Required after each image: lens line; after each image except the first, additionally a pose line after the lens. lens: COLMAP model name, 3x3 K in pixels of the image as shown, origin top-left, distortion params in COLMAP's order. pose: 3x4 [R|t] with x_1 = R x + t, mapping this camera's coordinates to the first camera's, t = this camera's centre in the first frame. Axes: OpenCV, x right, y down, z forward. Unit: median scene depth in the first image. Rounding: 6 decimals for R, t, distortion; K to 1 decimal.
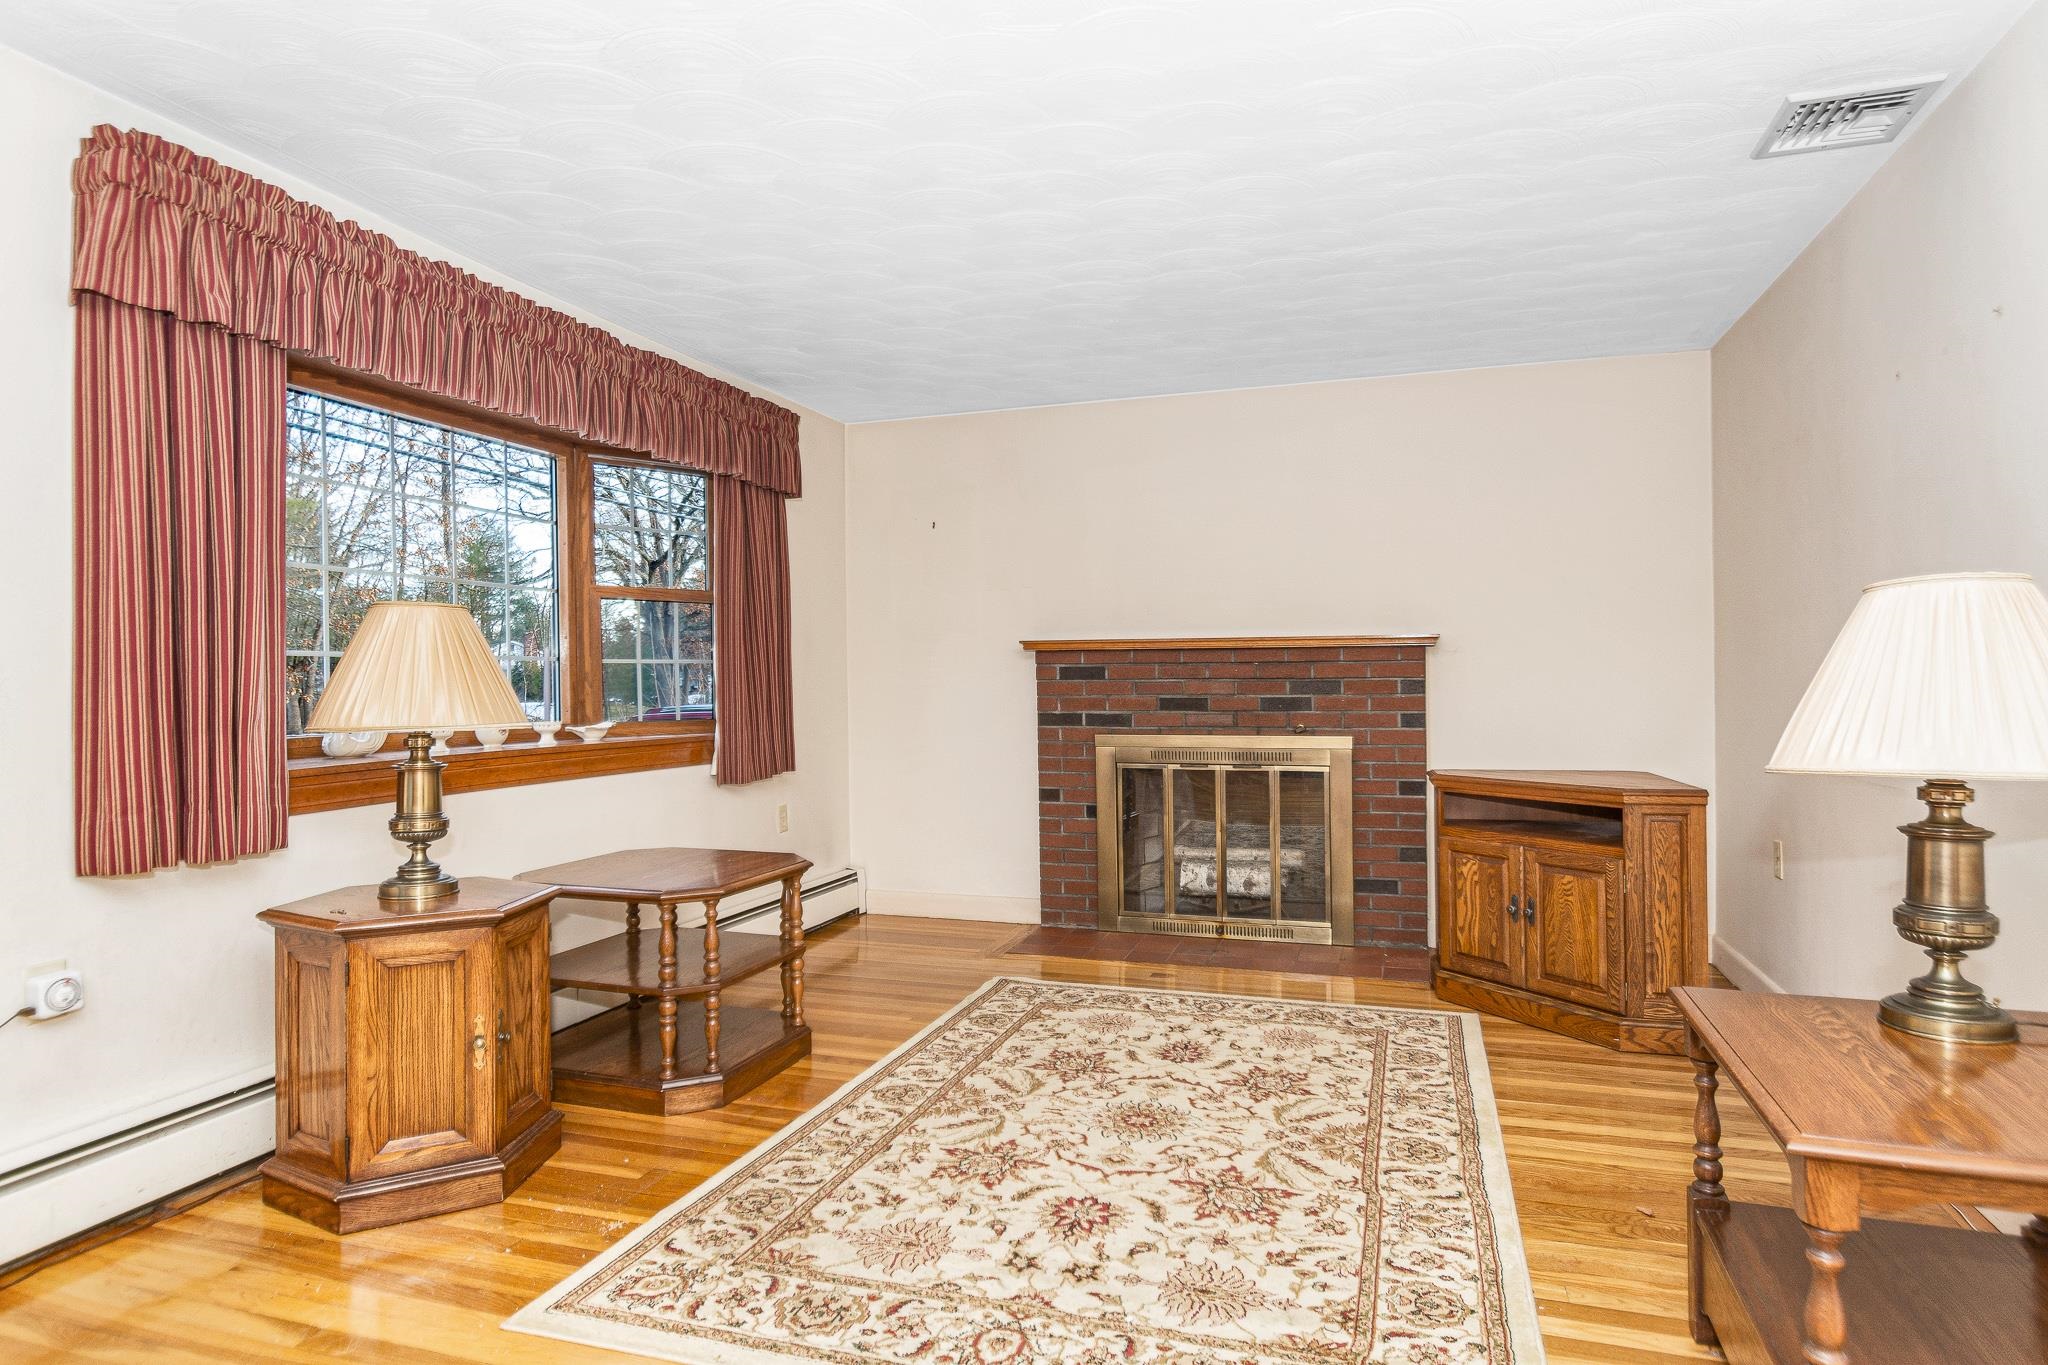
lens RADIAL K [[1080.8, 0, 1163.0], [0, 1080.8, 712.3], [0, 0, 1]] dist [0.013404, -0.005523]
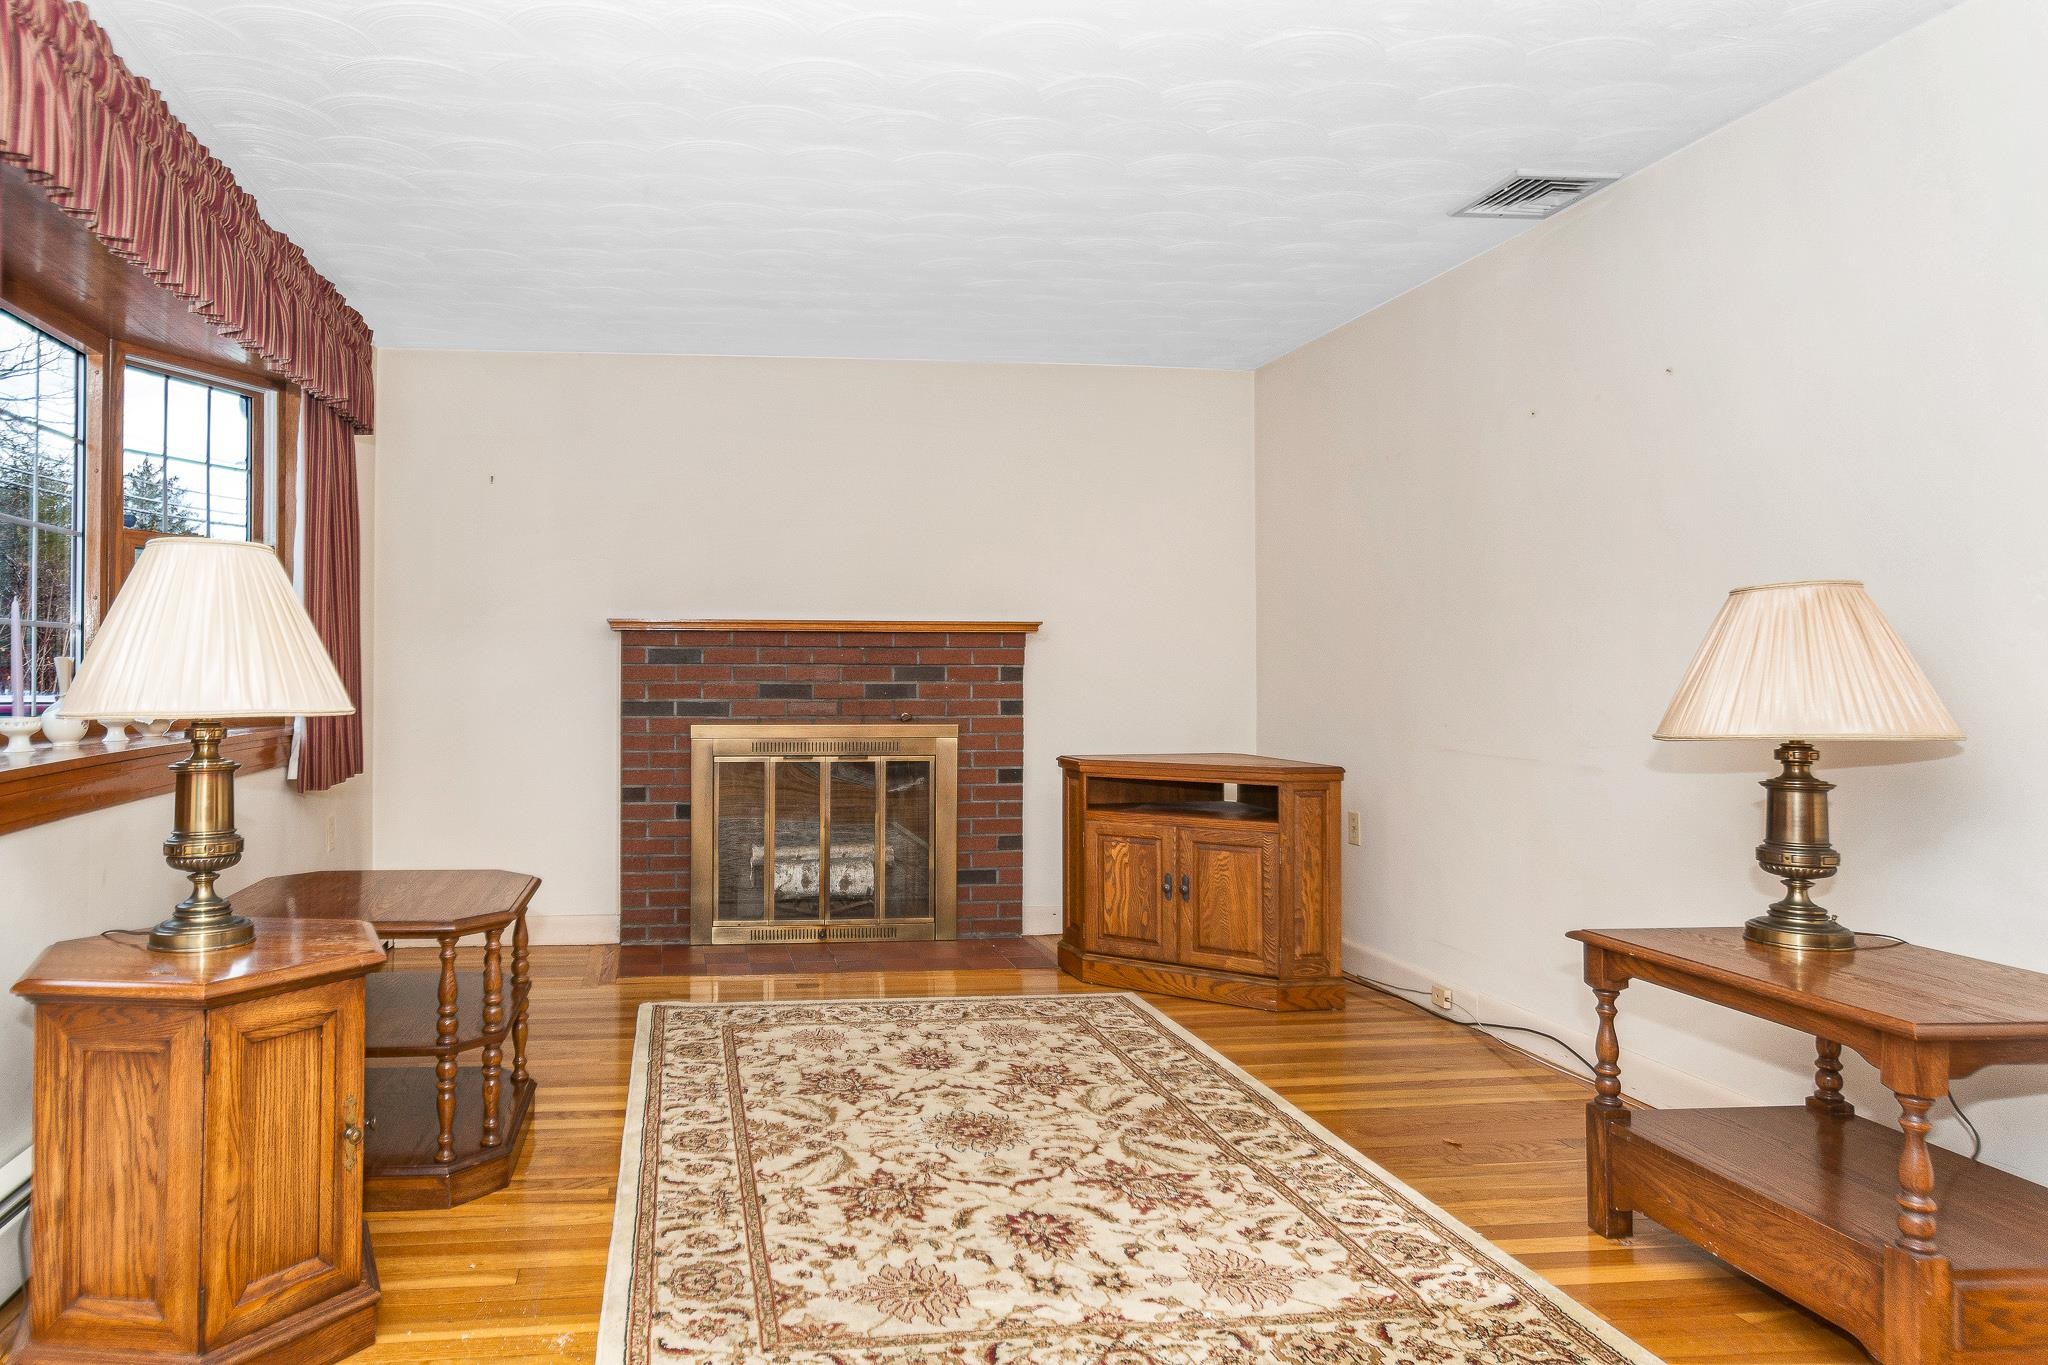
lens RADIAL K [[1126.1, 0, 1035.4], [0, 1126.1, 679.6], [0, 0, 1]] dist [0.003848, 0.000749]
pose [[0.927436, 0.003779, 0.373964, -0.321809], [0.004081, 0.999787, -0.020222, 0.006522], [-0.373960, 0.020281, 0.927223, 0.065019]]
